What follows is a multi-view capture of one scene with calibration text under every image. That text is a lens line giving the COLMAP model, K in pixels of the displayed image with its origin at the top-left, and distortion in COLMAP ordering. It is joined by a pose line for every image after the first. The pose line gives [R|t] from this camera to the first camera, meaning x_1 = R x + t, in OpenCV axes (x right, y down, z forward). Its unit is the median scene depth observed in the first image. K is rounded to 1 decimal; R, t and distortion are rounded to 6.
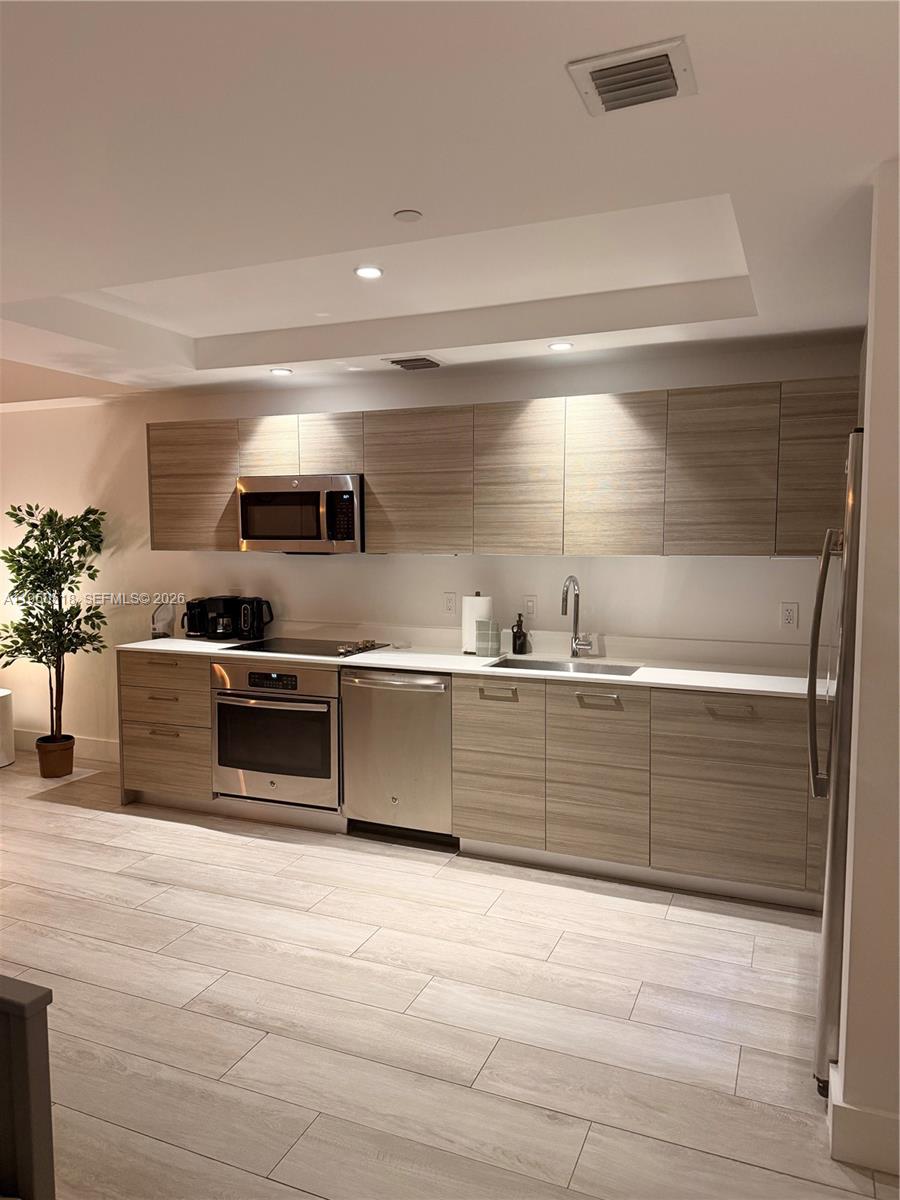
lens RADIAL K [[839.5, 0, 441.7], [0, 839.5, 602.7], [0, 0, 1]] dist [0.061162, -0.061915]
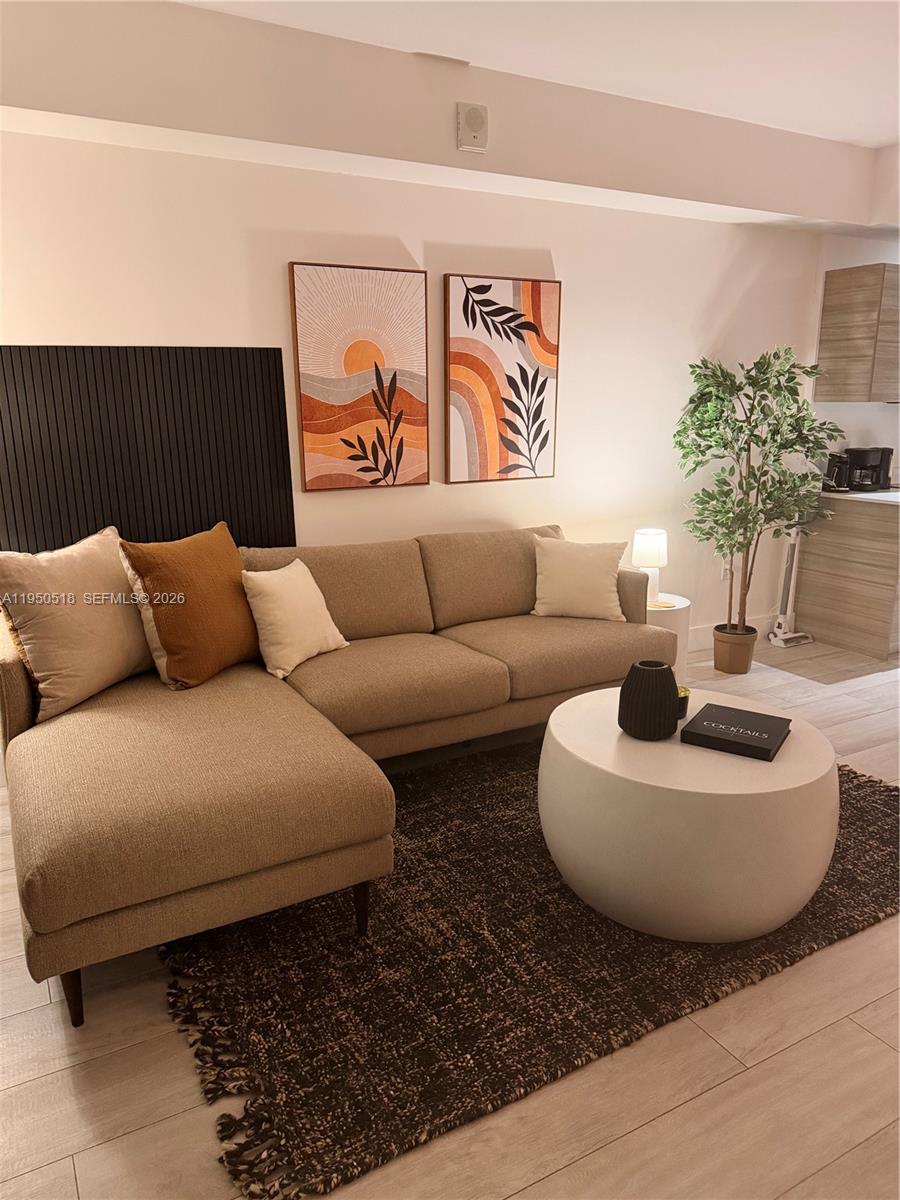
lens RADIAL K [[839.5, 0, 449.3], [0, 839.5, 605.3], [0, 0, 1]] dist [0.061162, -0.061915]
pose [[0.608537, -0.194768, 0.769252, -1.545345], [0.070118, 0.978816, 0.192360, -0.060213], [-0.790422, -0.063120, 0.609302, 0.846506]]
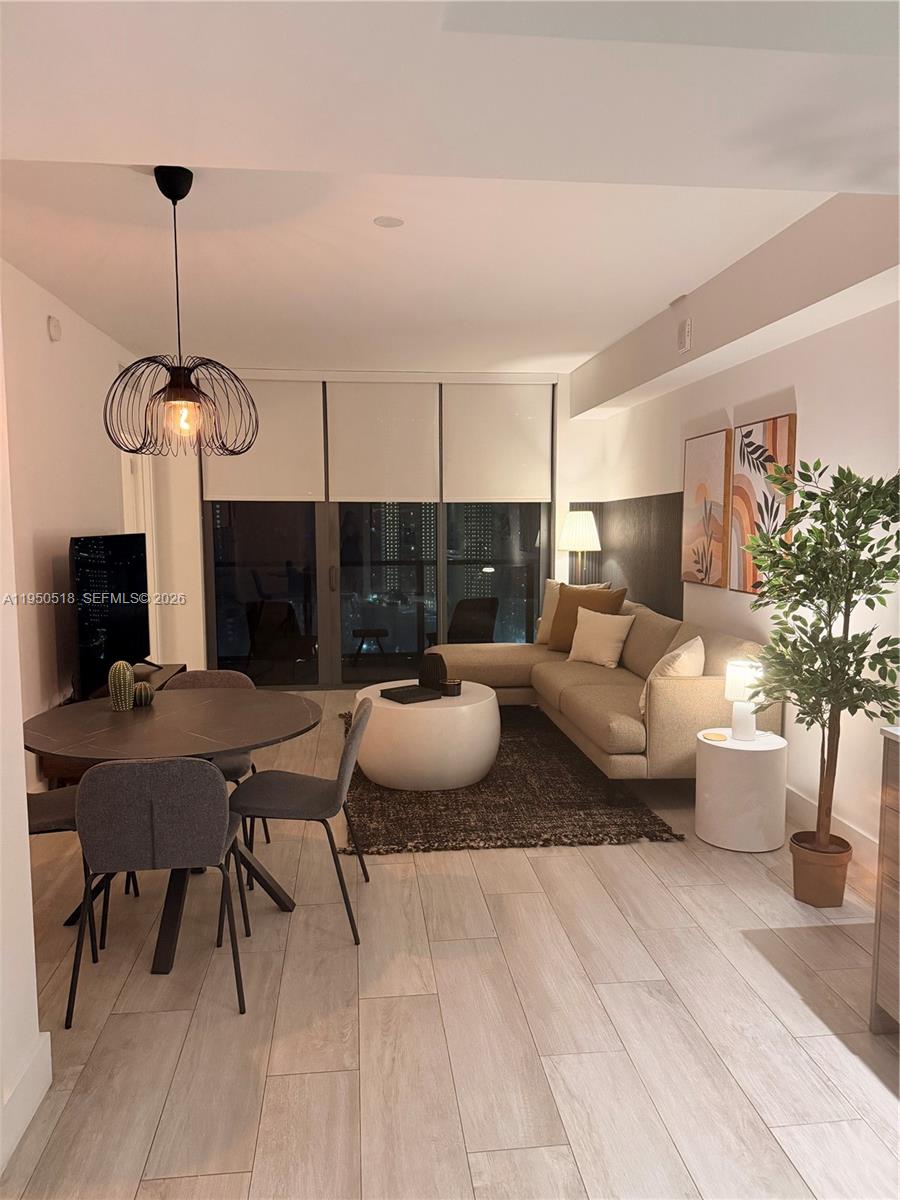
lens RADIAL K [[839.5, 0, 448.2], [0, 839.5, 608.0], [0, 0, 1]] dist [0.061162, -0.061915]
pose [[0.494453, 0.090869, -0.864441, -0.083761], [-0.072763, 0.995357, 0.063011, -0.034276], [0.866153, 0.031744, 0.498769, 0.540345]]
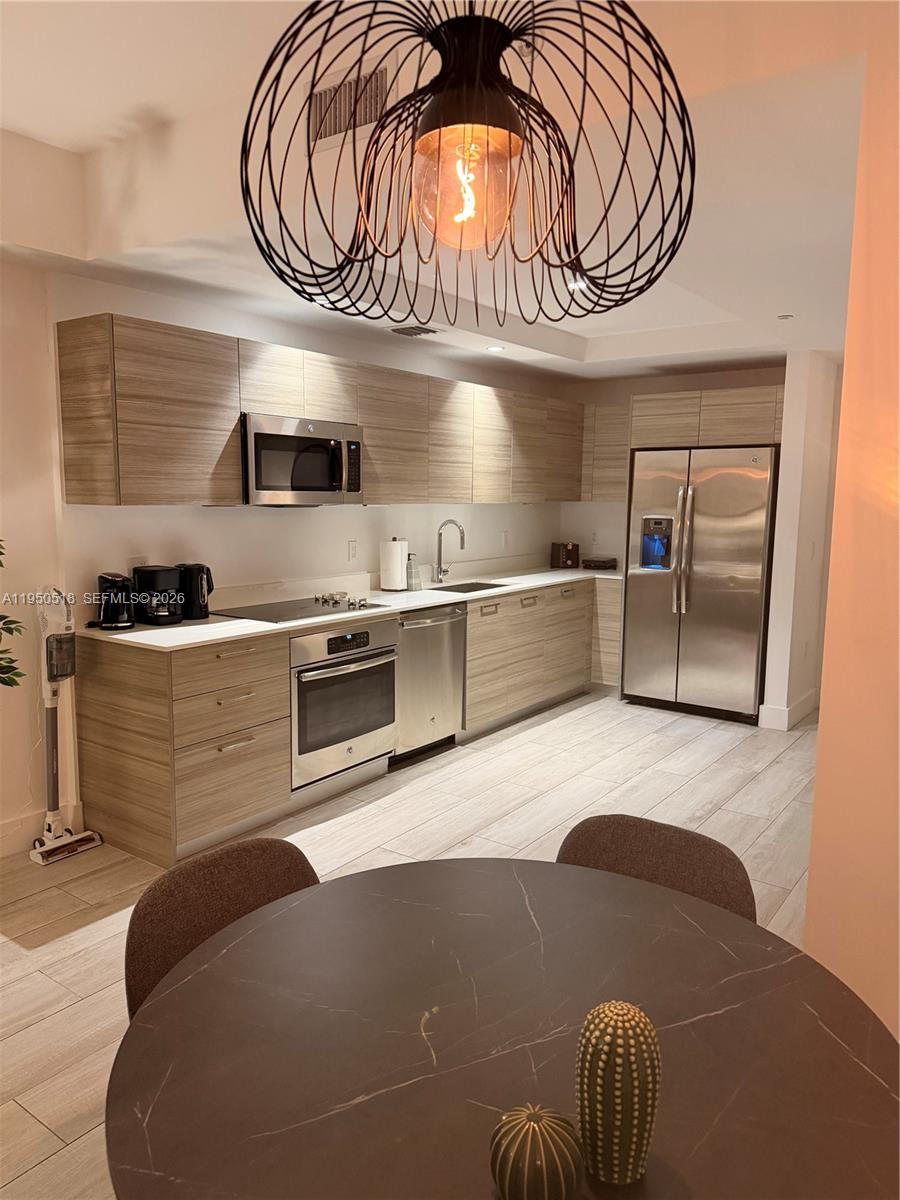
lens RADIAL K [[839.5, 0, 422.2], [0, 839.5, 618.2], [0, 0, 1]] dist [0.061162, -0.061915]
pose [[0.235035, -0.142064, 0.961549, -1.041106], [0.069554, 0.989183, 0.129145, -0.047601], [-0.969495, 0.036526, 0.242374, 0.664912]]
